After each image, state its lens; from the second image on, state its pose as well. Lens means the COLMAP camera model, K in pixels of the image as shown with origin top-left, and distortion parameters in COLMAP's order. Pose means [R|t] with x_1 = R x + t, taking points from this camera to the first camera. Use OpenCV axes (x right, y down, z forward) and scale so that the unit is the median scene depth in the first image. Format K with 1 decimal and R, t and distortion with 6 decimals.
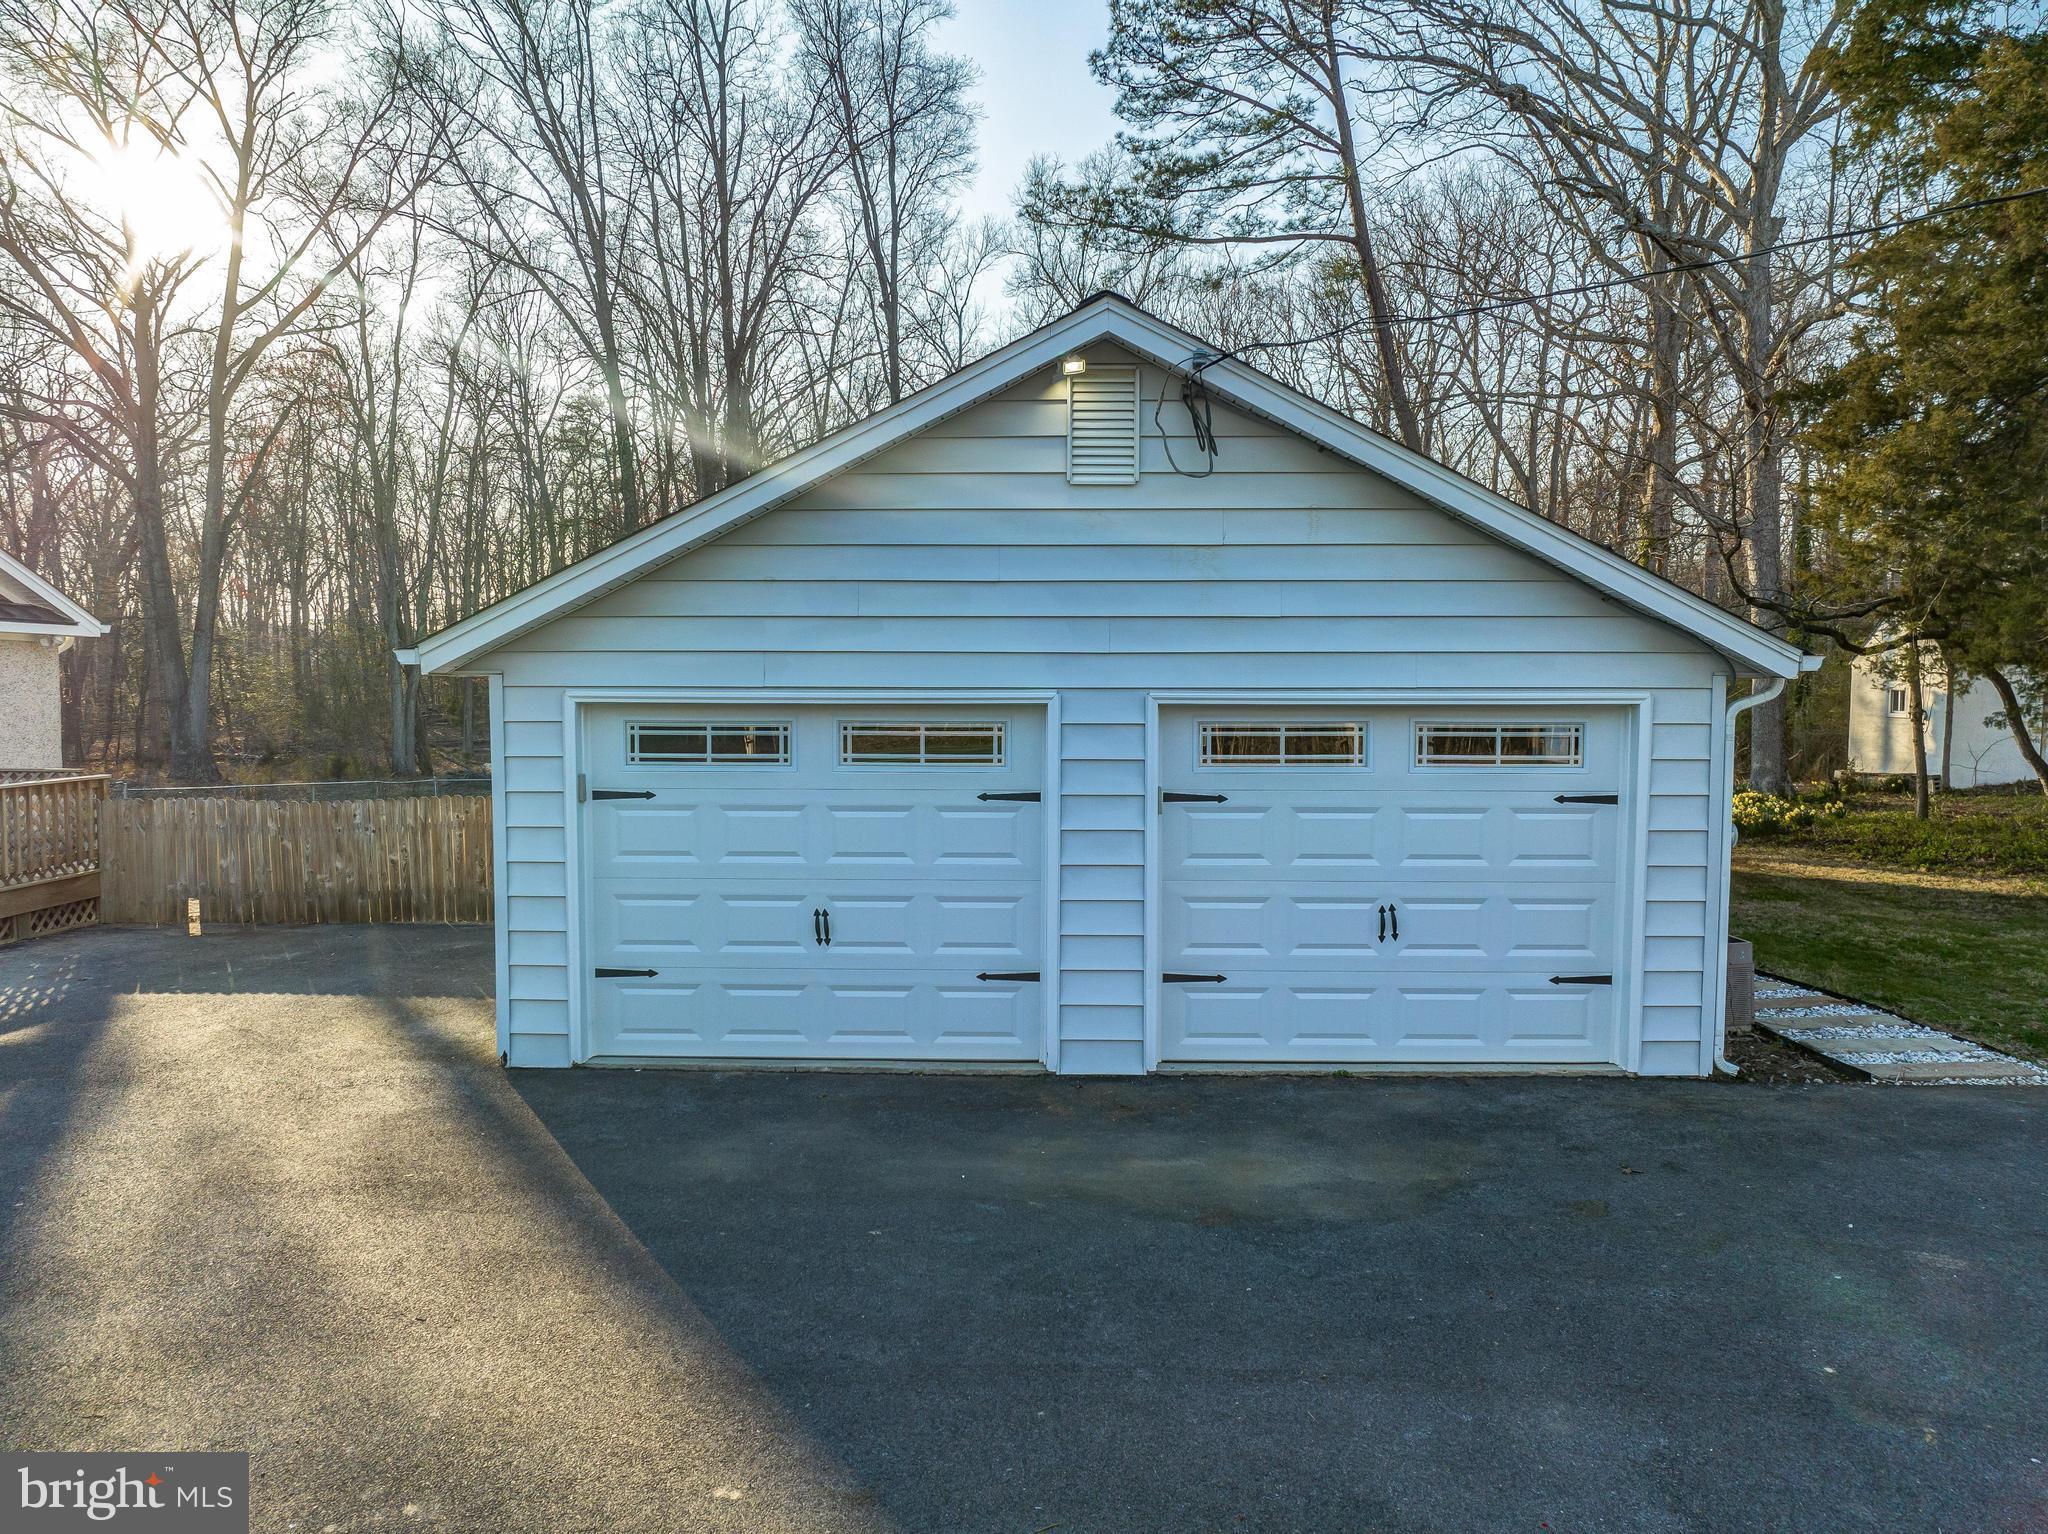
lens RADIAL K [[1441.4, 0, 1024.9], [0, 1441.4, 771.3], [0, 0, 1]] dist [-0.042722, 0.014132]
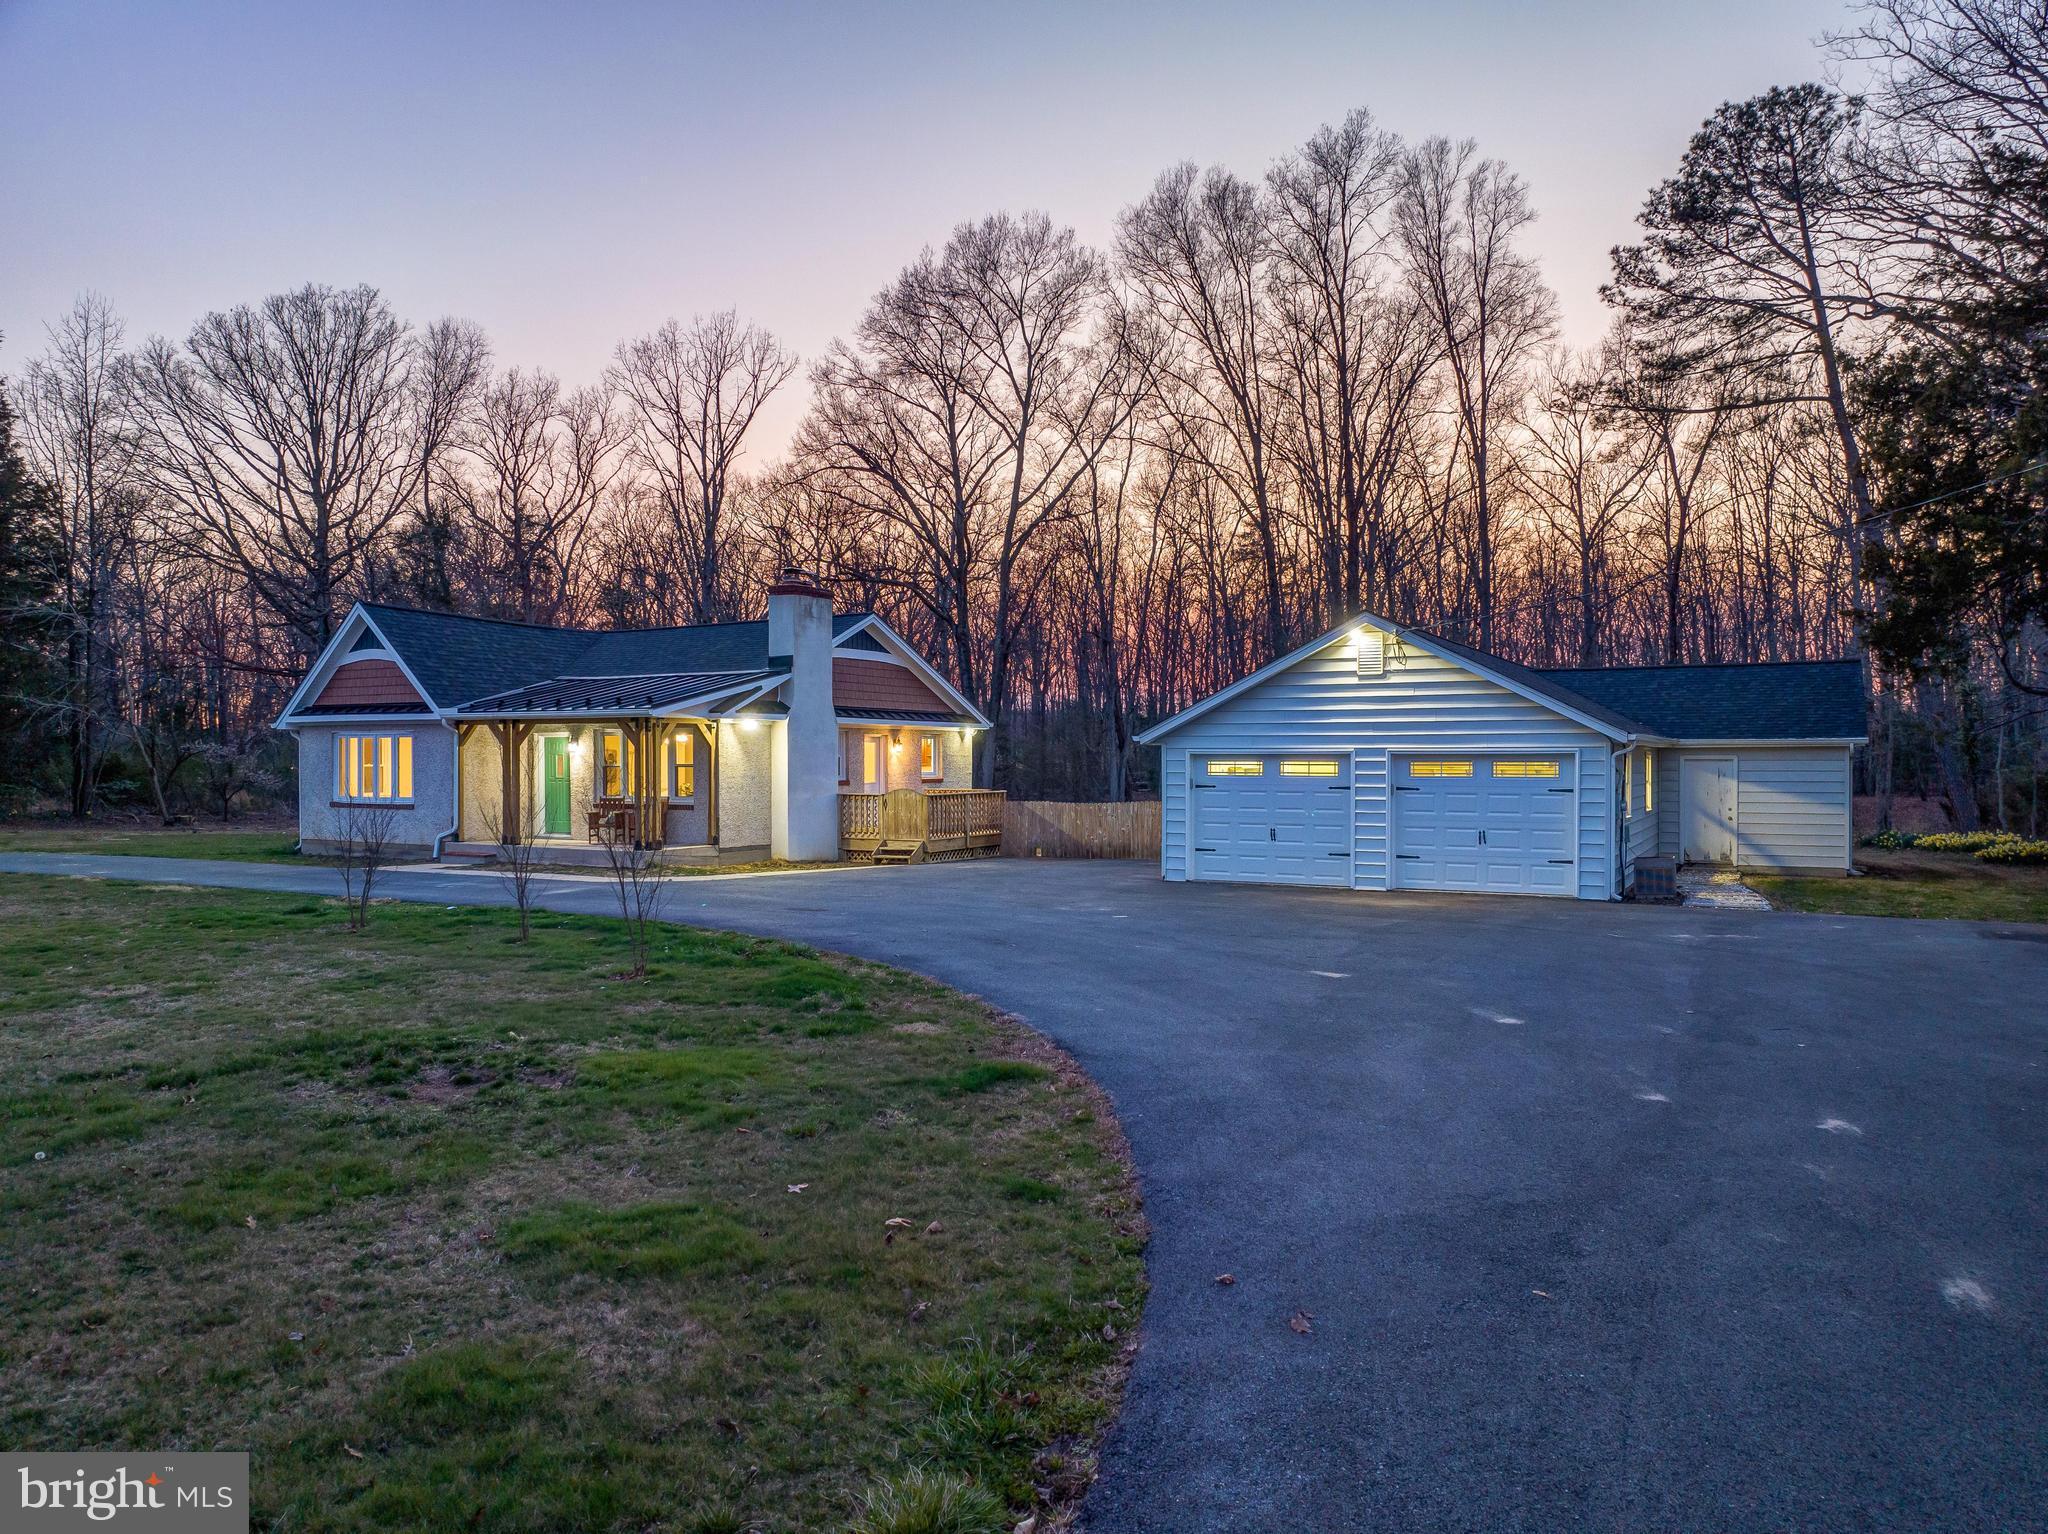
lens RADIAL K [[1441.4, 0, 1028.8], [0, 1441.4, 755.5], [0, 0, 1]] dist [-0.042722, 0.014132]
pose [[0.893534, -0.002145, -0.448991, 0.416295], [-0.026692, 0.997966, -0.057888, 0.078562], [0.448202, 0.063710, 0.891659, -1.031395]]
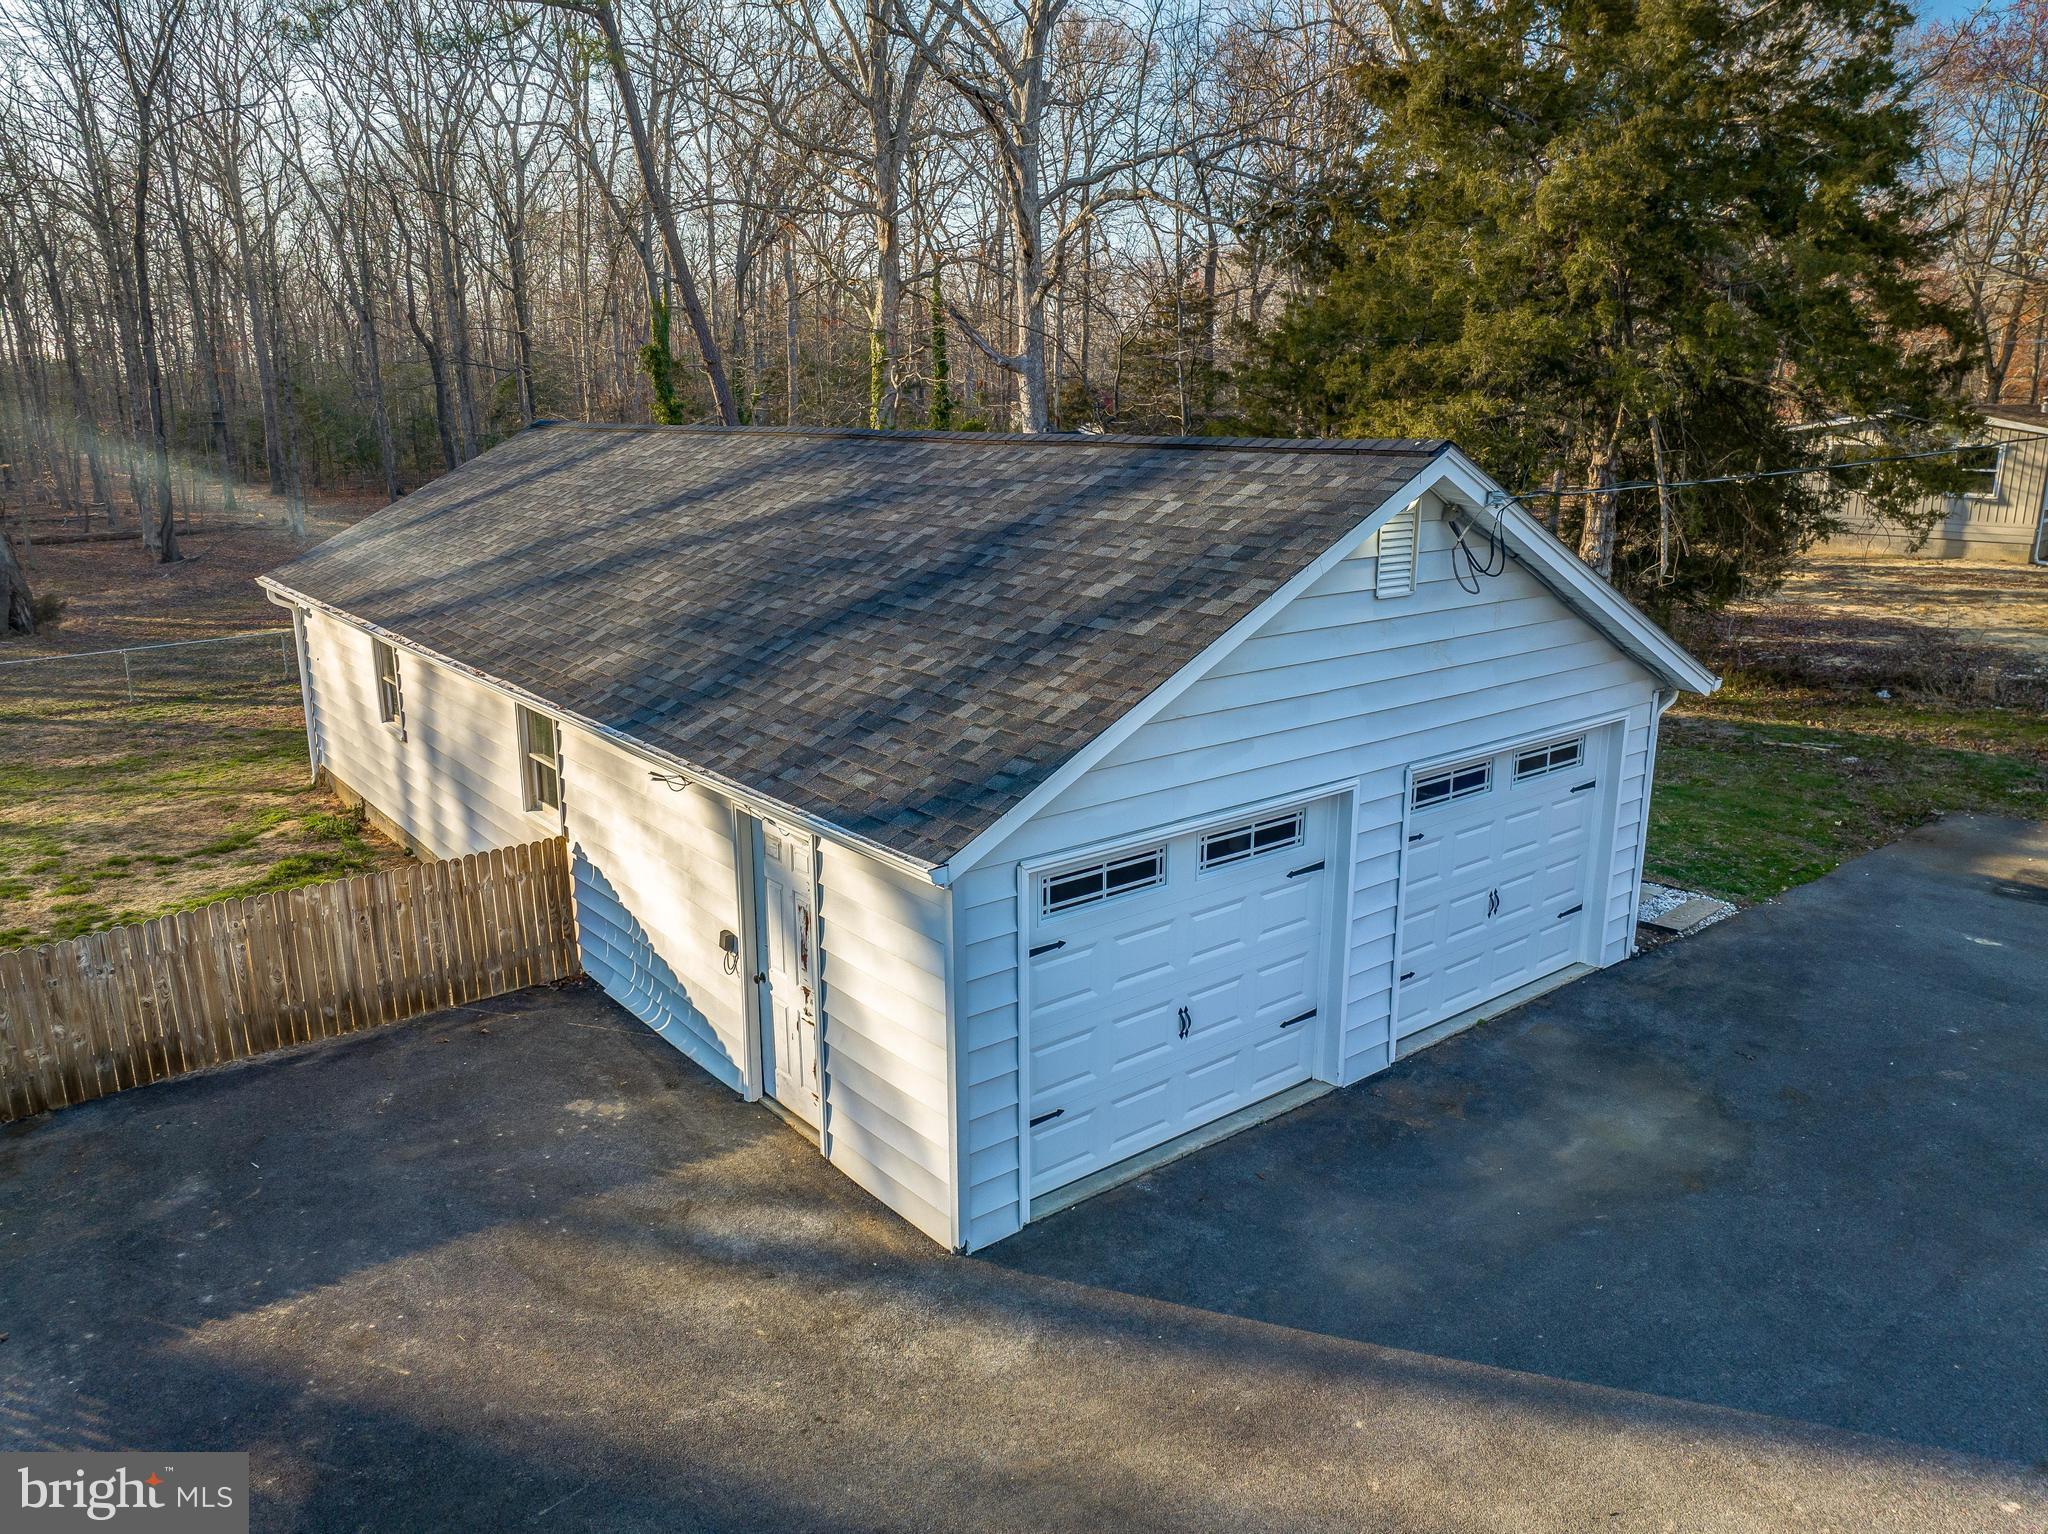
lens RADIAL K [[1441.4, 0, 1032.2], [0, 1441.4, 772.5], [0, 0, 1]] dist [-0.042722, 0.014132]
pose [[0.764458, -0.164329, 0.623378, -0.526759], [0.042819, 0.977774, 0.205242, -0.181179], [-0.643250, -0.130206, 0.754504, 0.179115]]
